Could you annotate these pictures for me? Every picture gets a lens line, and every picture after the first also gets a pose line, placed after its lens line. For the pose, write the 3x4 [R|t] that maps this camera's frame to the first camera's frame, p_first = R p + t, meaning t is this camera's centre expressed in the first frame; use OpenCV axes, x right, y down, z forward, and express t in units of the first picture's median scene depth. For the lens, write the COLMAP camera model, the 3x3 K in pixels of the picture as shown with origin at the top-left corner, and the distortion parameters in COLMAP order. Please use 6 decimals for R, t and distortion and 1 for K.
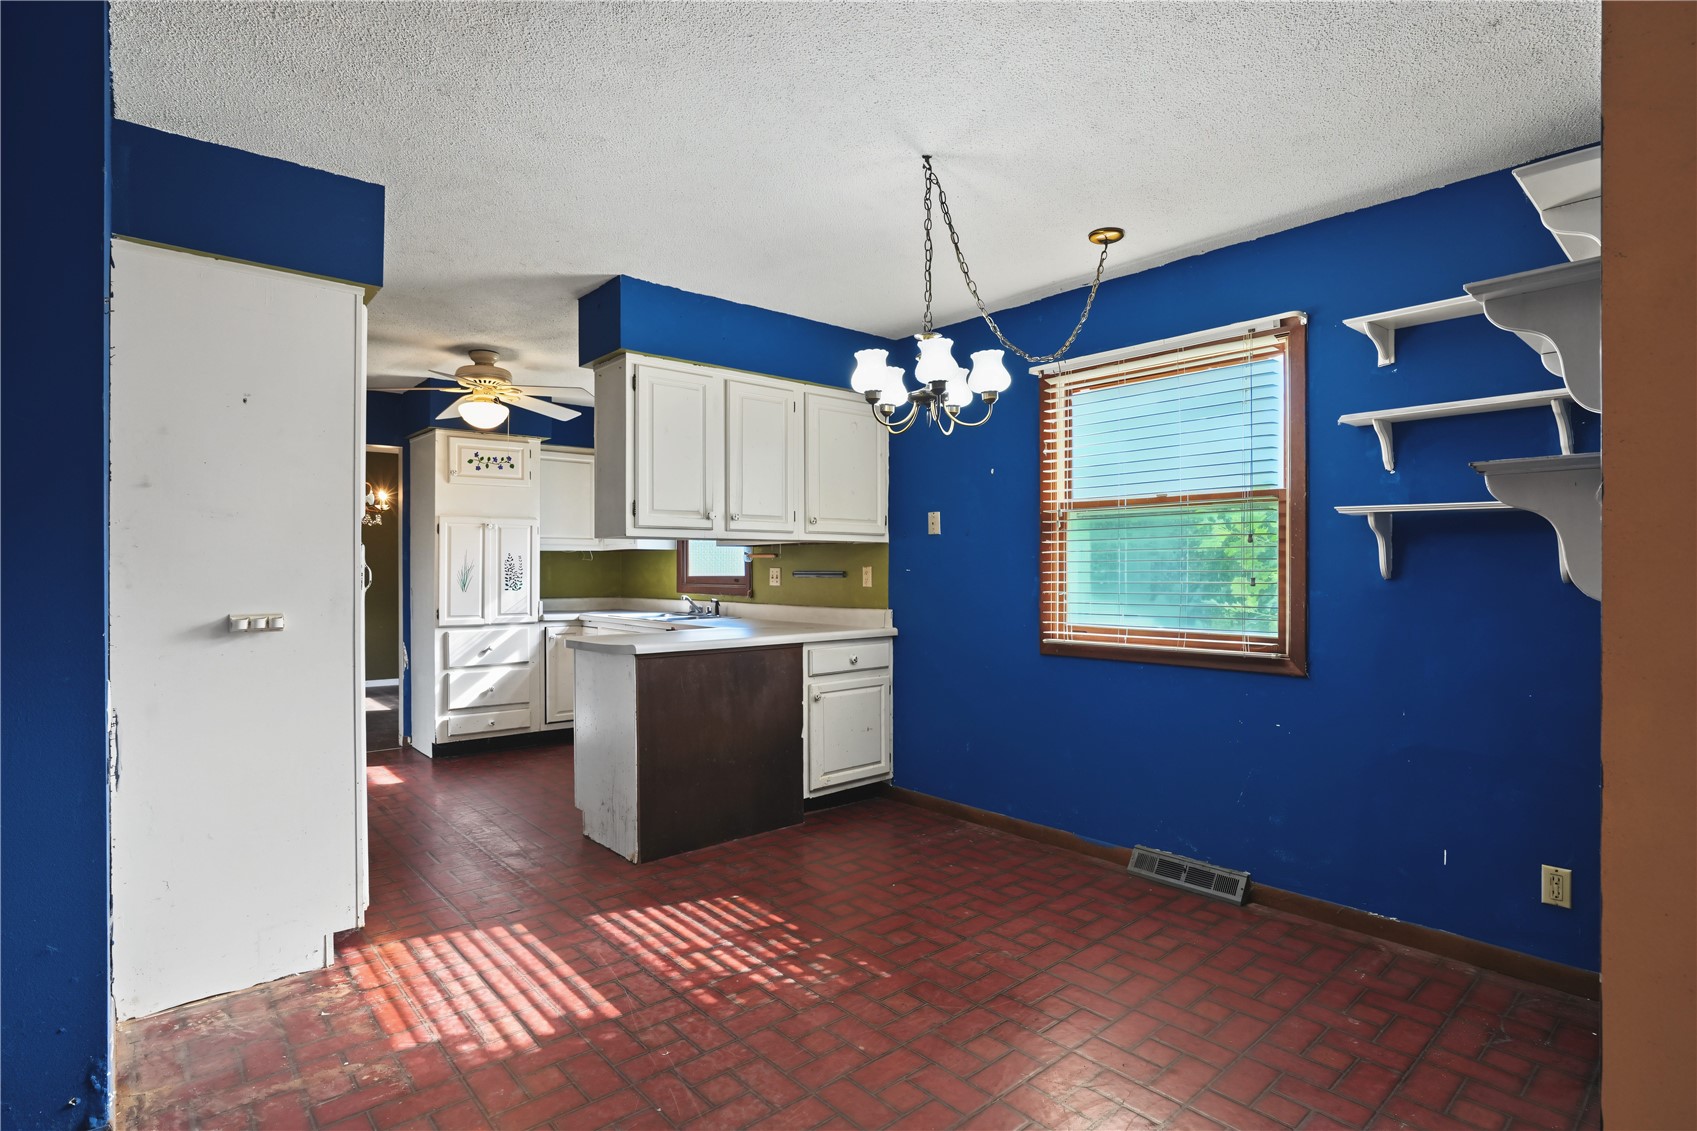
lens RADIAL K [[829.5, 0, 843.3], [0, 829.5, 576.6], [0, 0, 1]] dist [-0.037985, 0.000744]
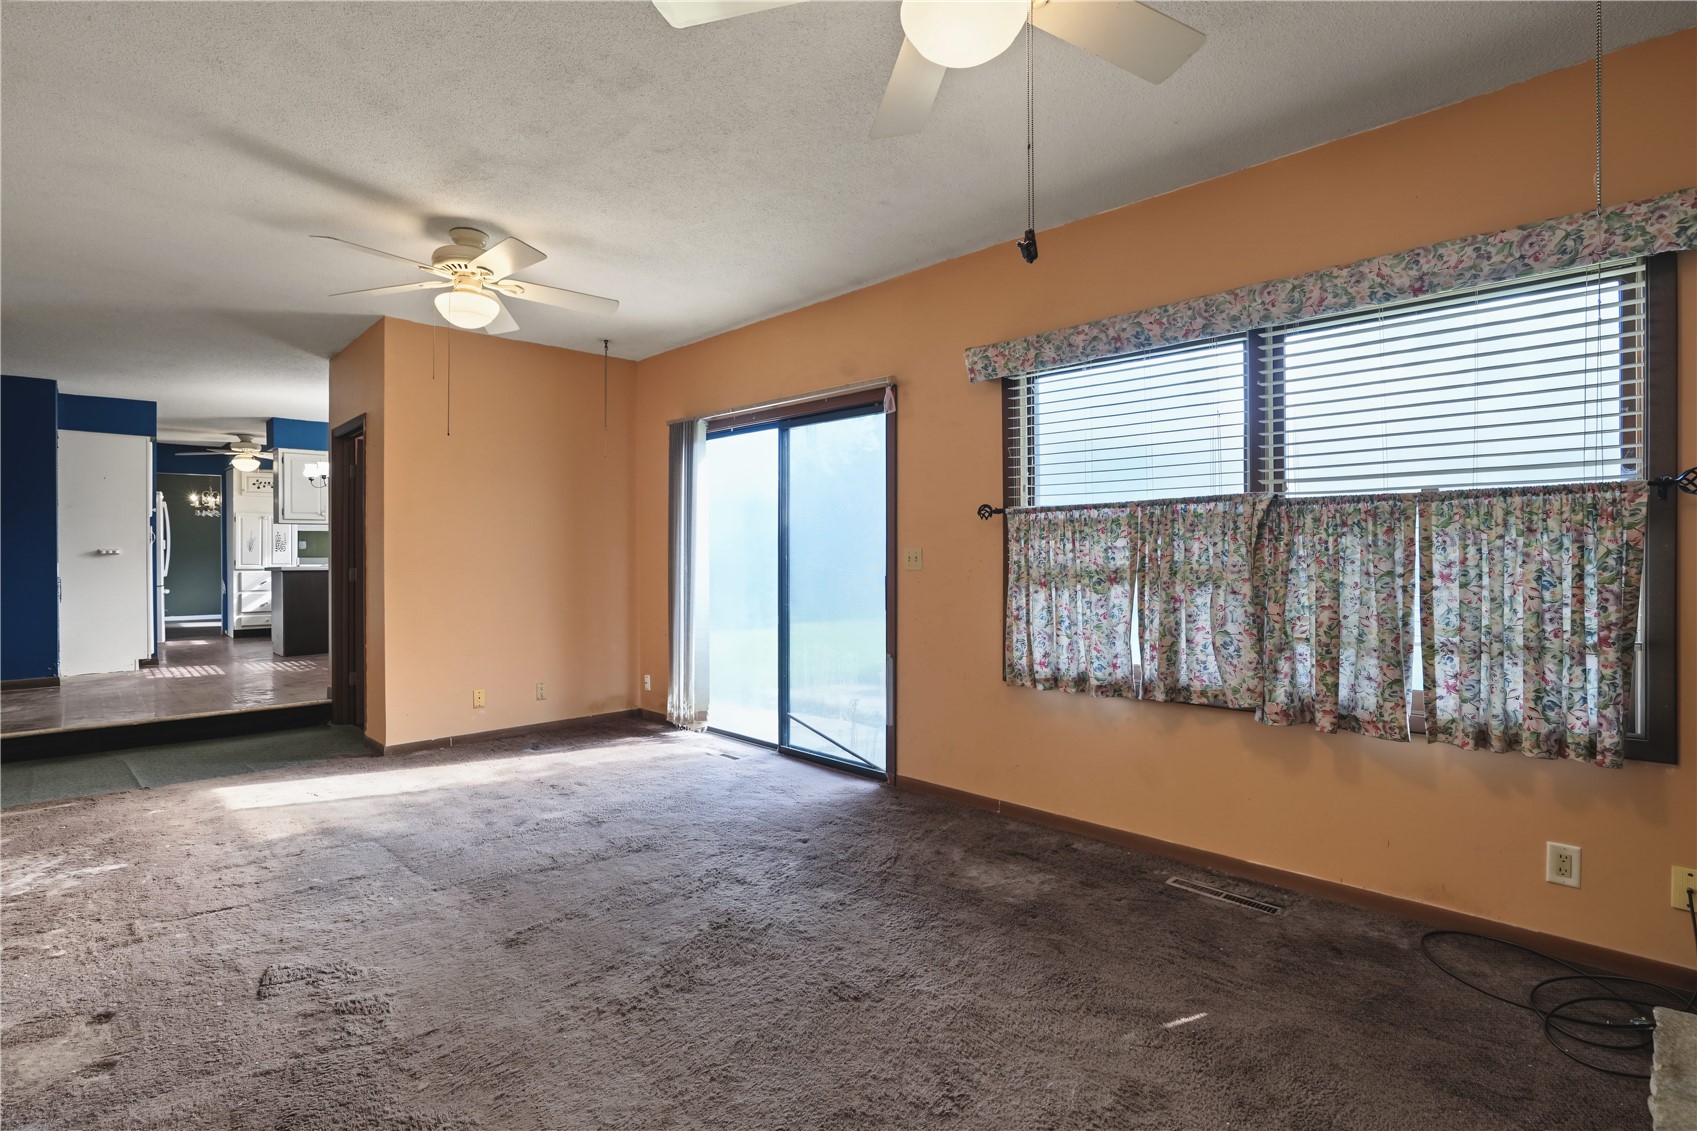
lens RADIAL K [[786.6, 0, 843.9], [0, 786.6, 563.4], [0, 0, 1]] dist [-0.028660, 0.002203]
pose [[0.997991, 0.003130, 0.063273, 0.822759], [-0.003177, 0.999995, 0.000639, 0.041019], [-0.063271, -0.000839, 0.997996, -0.910222]]
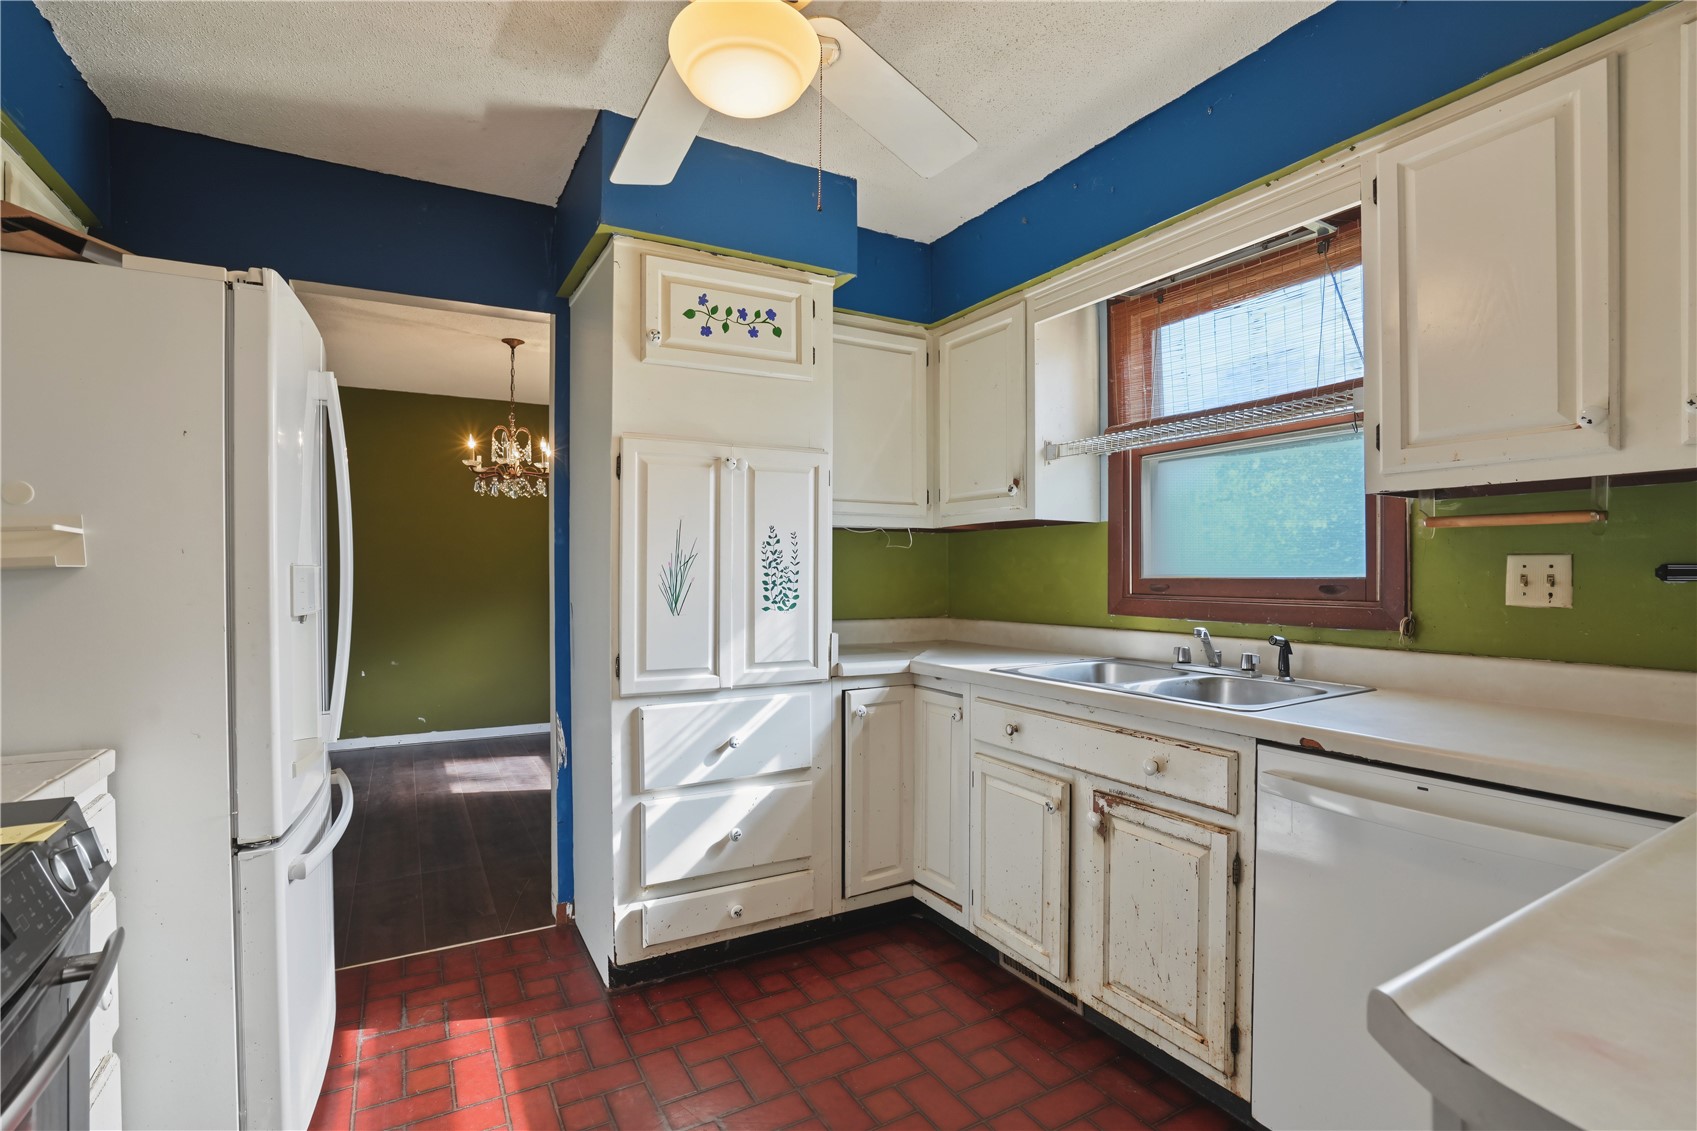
lens RADIAL K [[786.6, 0, 853.2], [0, 786.6, 575.2], [0, 0, 1]] dist [-0.028660, 0.002203]
pose [[0.980233, -0.001358, -0.197840, -0.291821], [0.000840, 0.999996, -0.002701, -0.001155], [0.197843, 0.002481, 0.980231, 0.621946]]
